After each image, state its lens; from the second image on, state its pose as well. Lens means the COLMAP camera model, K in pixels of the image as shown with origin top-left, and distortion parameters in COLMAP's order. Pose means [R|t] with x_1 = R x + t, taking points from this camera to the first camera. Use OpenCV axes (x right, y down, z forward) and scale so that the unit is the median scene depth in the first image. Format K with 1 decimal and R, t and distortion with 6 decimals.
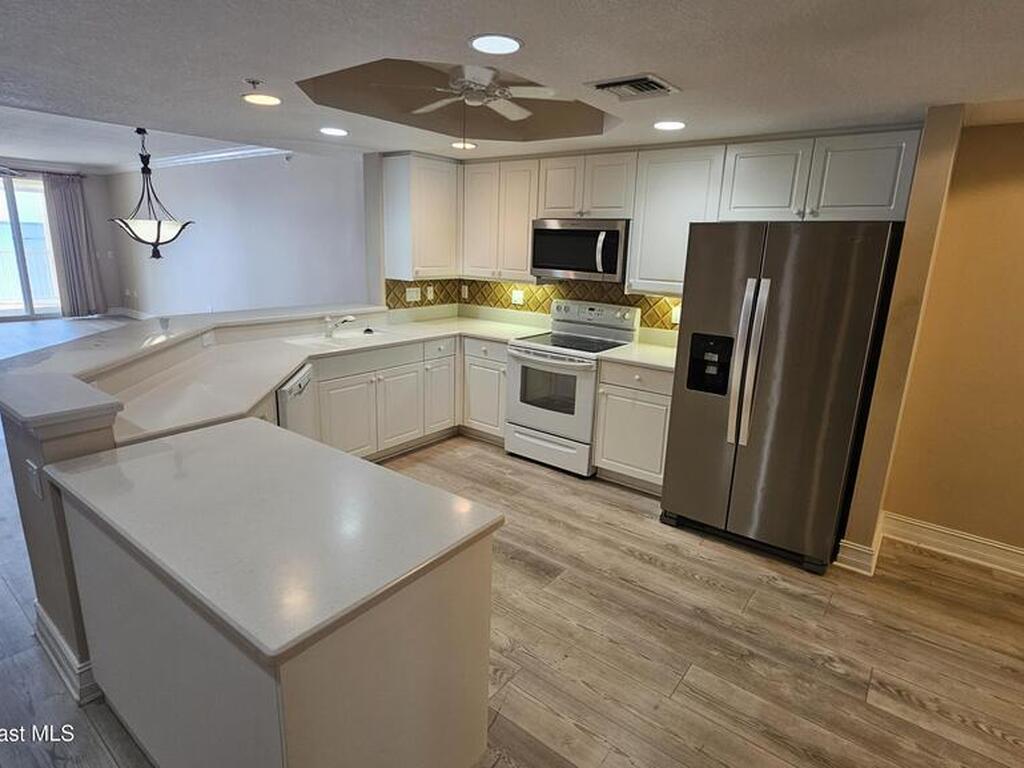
lens RADIAL K [[553.4, 0, 509.5], [0, 553.4, 383.6], [0, 0, 1]] dist [0.001375, -0.000058]
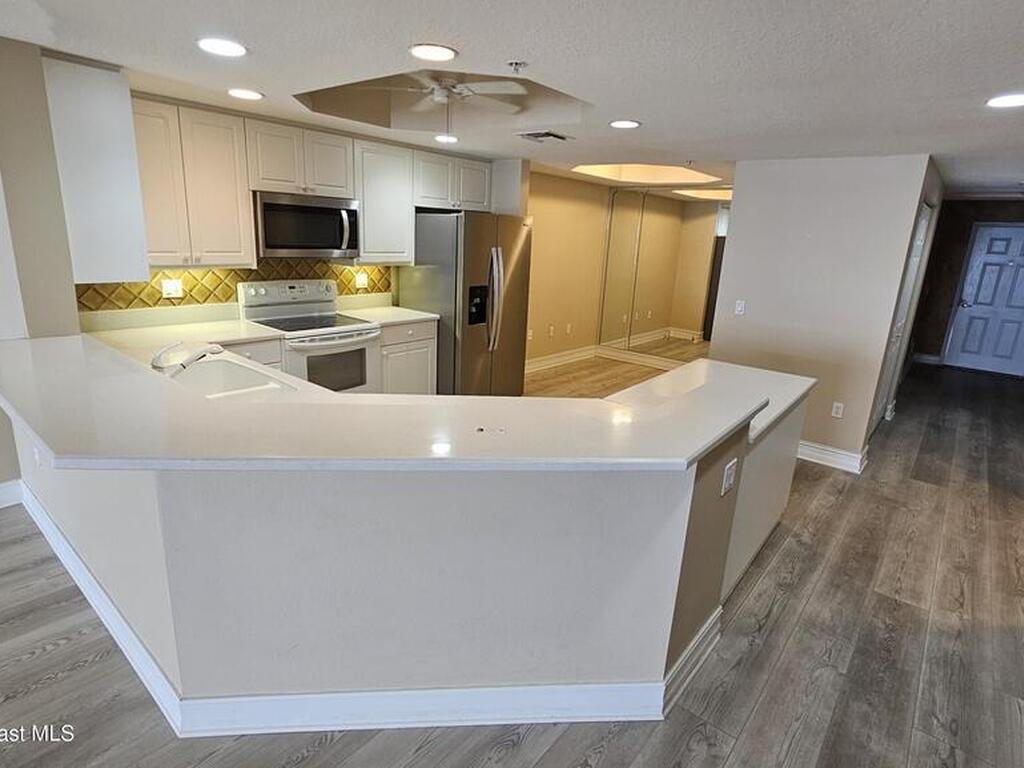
lens RADIAL K [[553.4, 0, 509.0], [0, 553.4, 378.4], [0, 0, 1]] dist [0.001375, -0.000058]
pose [[0.036151, -0.288138, 0.956906, -0.833997], [0.203451, 0.939601, 0.275241, -0.179662], [-0.978418, 0.184733, 0.092590, 0.586980]]
